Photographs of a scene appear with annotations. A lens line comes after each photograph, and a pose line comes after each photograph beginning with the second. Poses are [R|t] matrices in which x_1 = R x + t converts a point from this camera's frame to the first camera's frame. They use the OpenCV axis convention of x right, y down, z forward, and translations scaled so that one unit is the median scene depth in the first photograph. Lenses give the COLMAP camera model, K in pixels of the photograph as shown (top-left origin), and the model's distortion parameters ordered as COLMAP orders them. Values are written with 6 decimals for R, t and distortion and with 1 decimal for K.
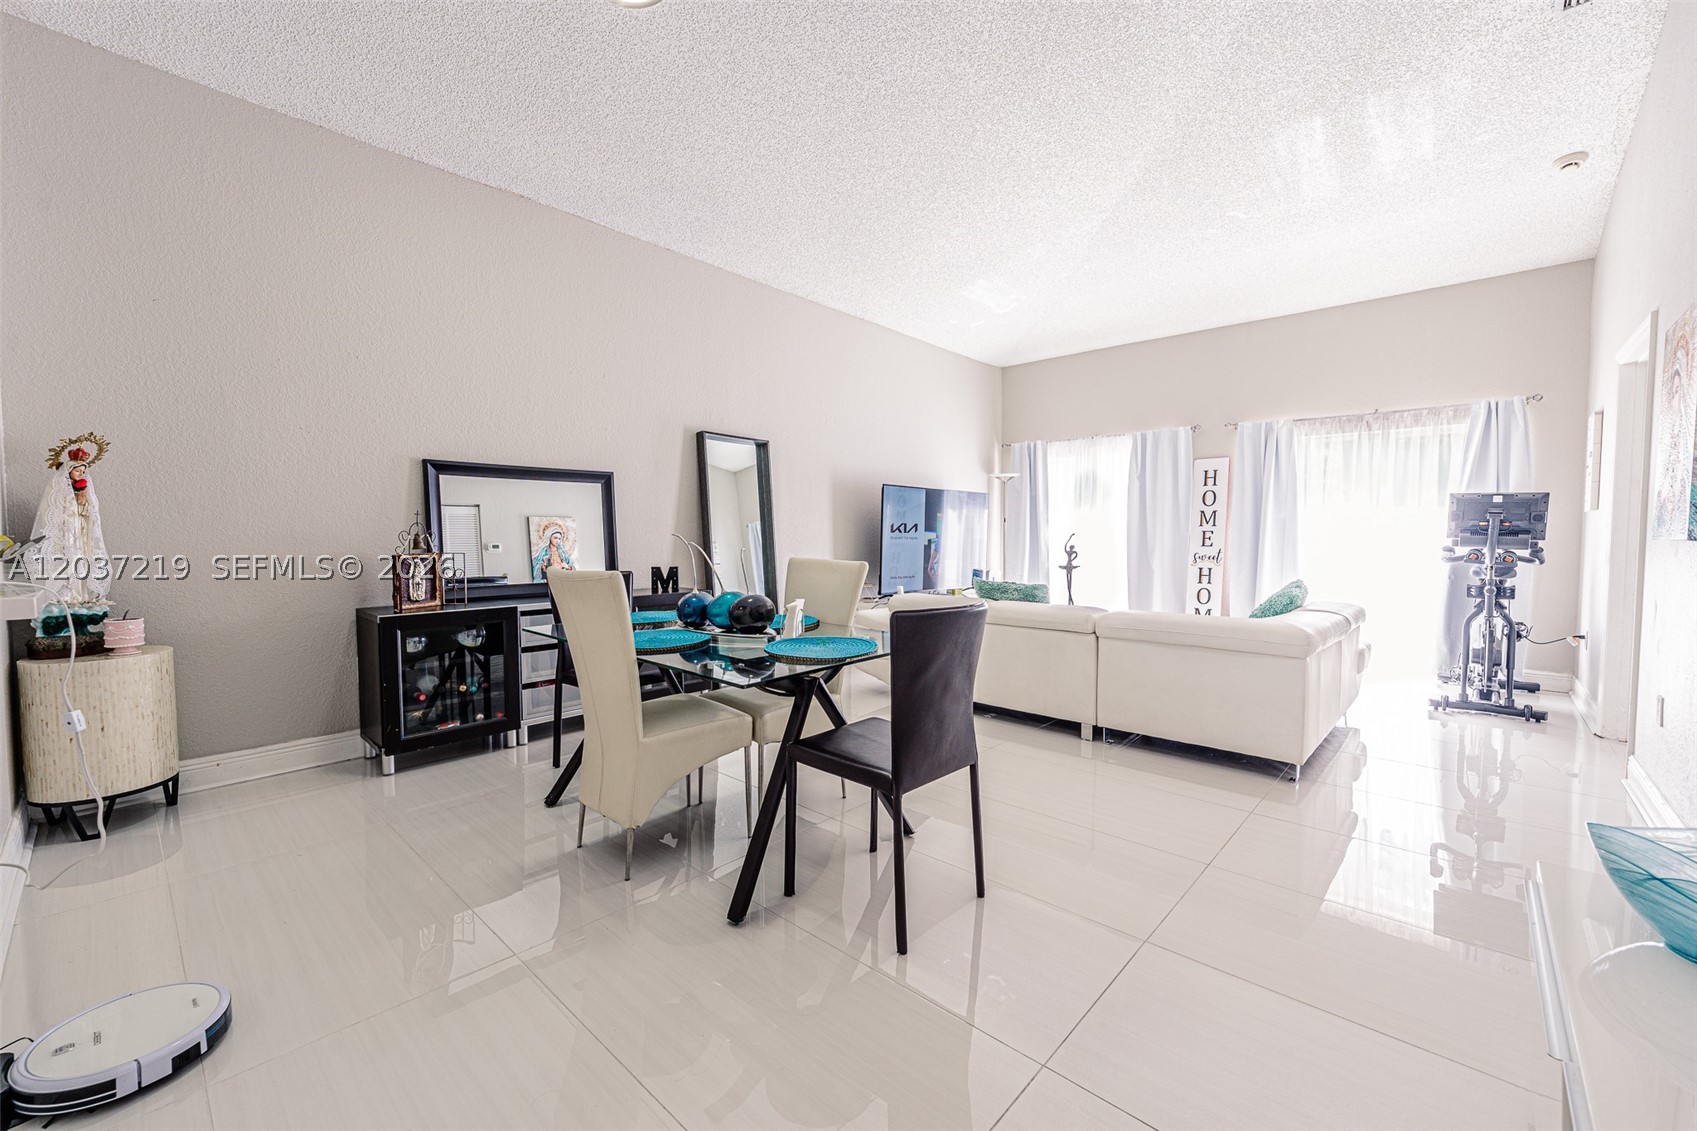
lens RADIAL K [[682.7, 0, 848.5], [0, 682.7, 565.5], [0, 0, 1]] dist [-0.000412, -0.000701]
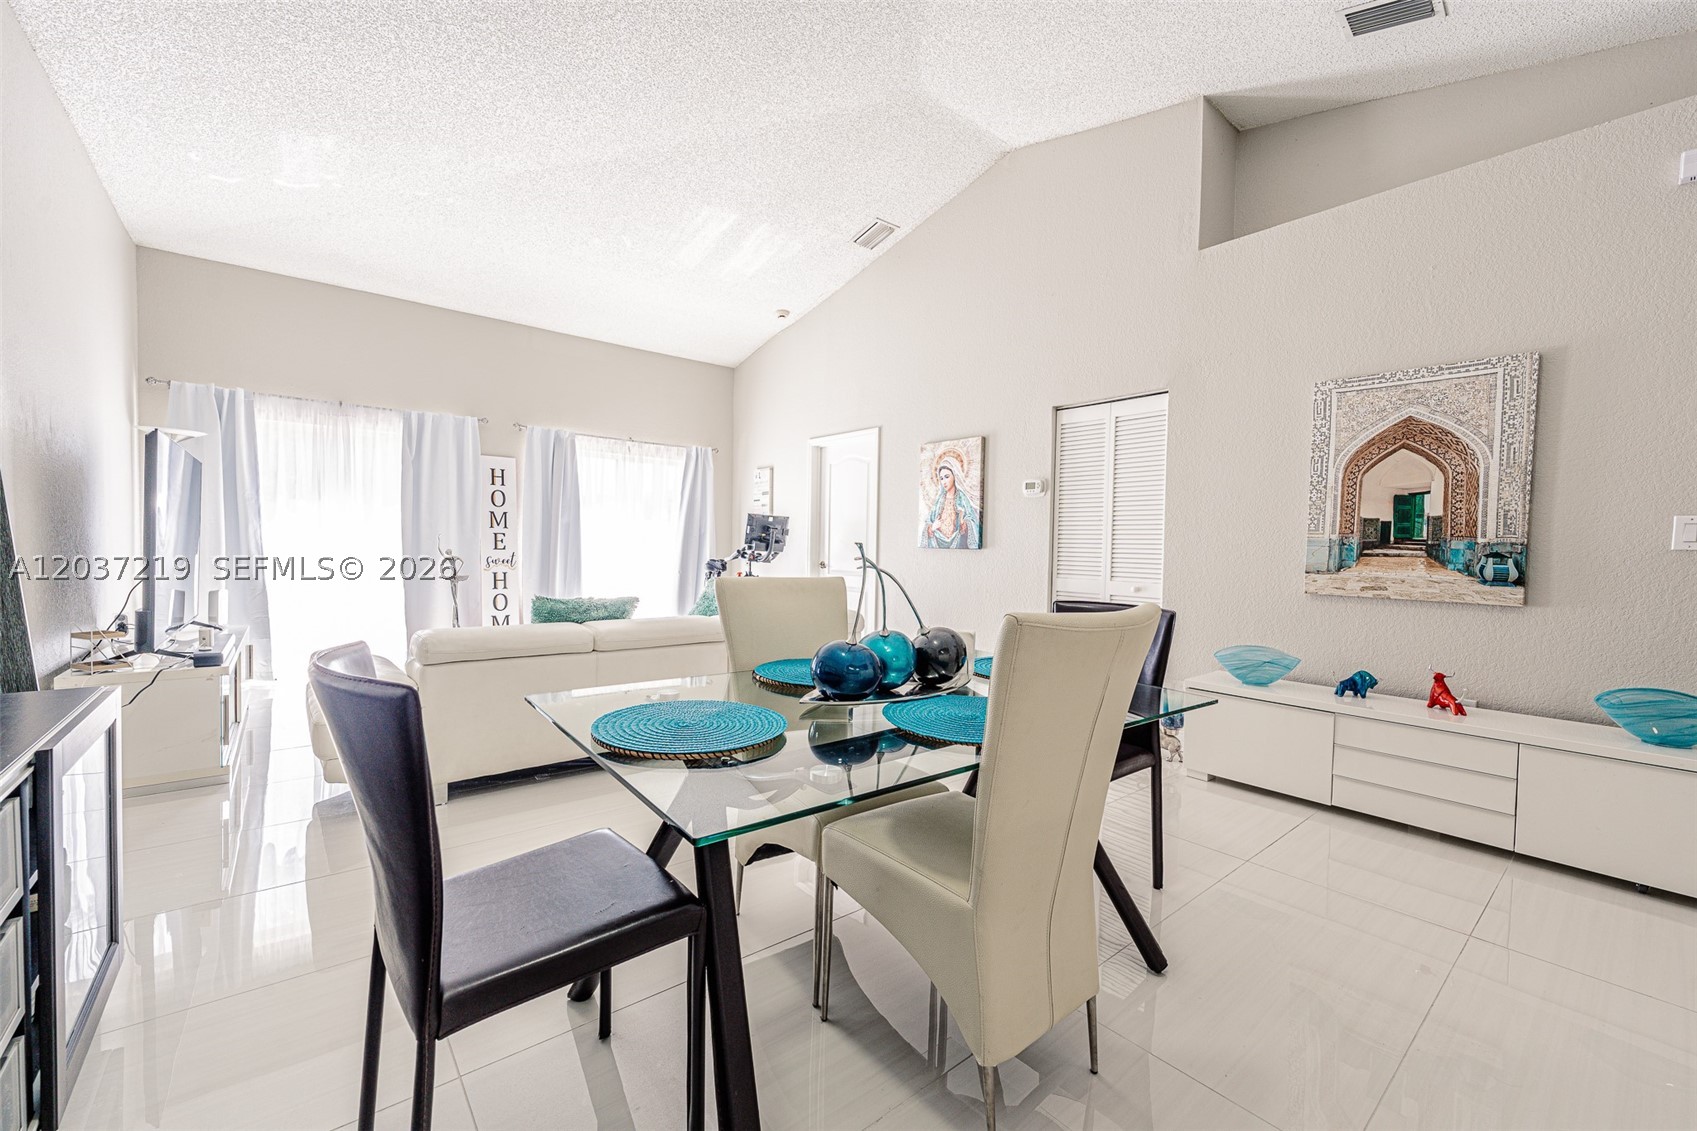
lens RADIAL K [[682.7, 0, 848.5], [0, 682.7, 565.5], [0, 0, 1]] dist [-0.000412, -0.000701]
pose [[0.135191, -0.030237, 0.990358, -0.346861], [0.023483, 0.999351, 0.027306, -0.020448], [-0.990541, 0.019565, 0.135813, 0.396678]]
